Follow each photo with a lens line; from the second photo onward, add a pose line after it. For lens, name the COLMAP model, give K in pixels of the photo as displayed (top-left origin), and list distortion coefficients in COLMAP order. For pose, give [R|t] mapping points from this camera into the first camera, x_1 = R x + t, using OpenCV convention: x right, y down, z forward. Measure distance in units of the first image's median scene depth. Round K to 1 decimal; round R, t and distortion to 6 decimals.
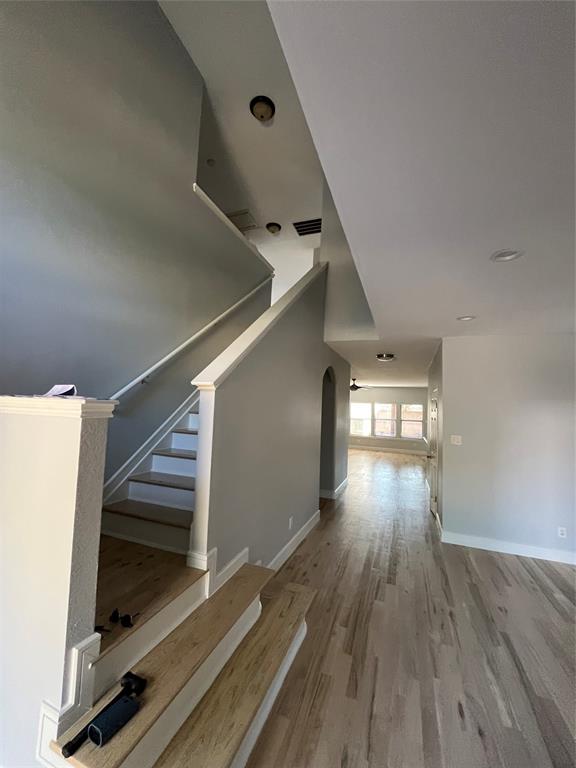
lens RADIAL K [[311.8, 0, 288.1], [0, 311.8, 382.4], [0, 0, 1]] dist [0.000187, -0.000117]
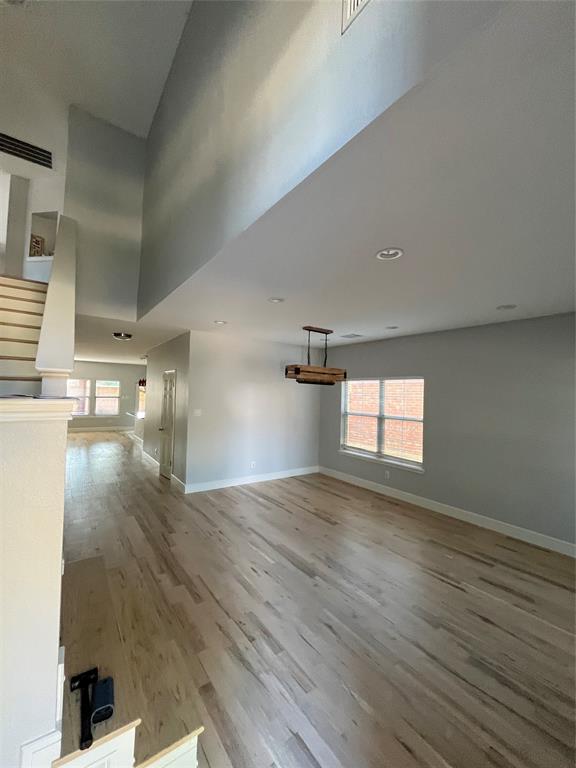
lens RADIAL K [[311.8, 0, 286.0], [0, 311.8, 382.3], [0, 0, 1]] dist [0.000187, -0.000117]
pose [[0.561228, 0.001373, 0.827660, -0.429317], [-0.070621, 0.996431, 0.046234, -0.033971], [-0.824643, -0.084398, 0.559322, -0.005351]]
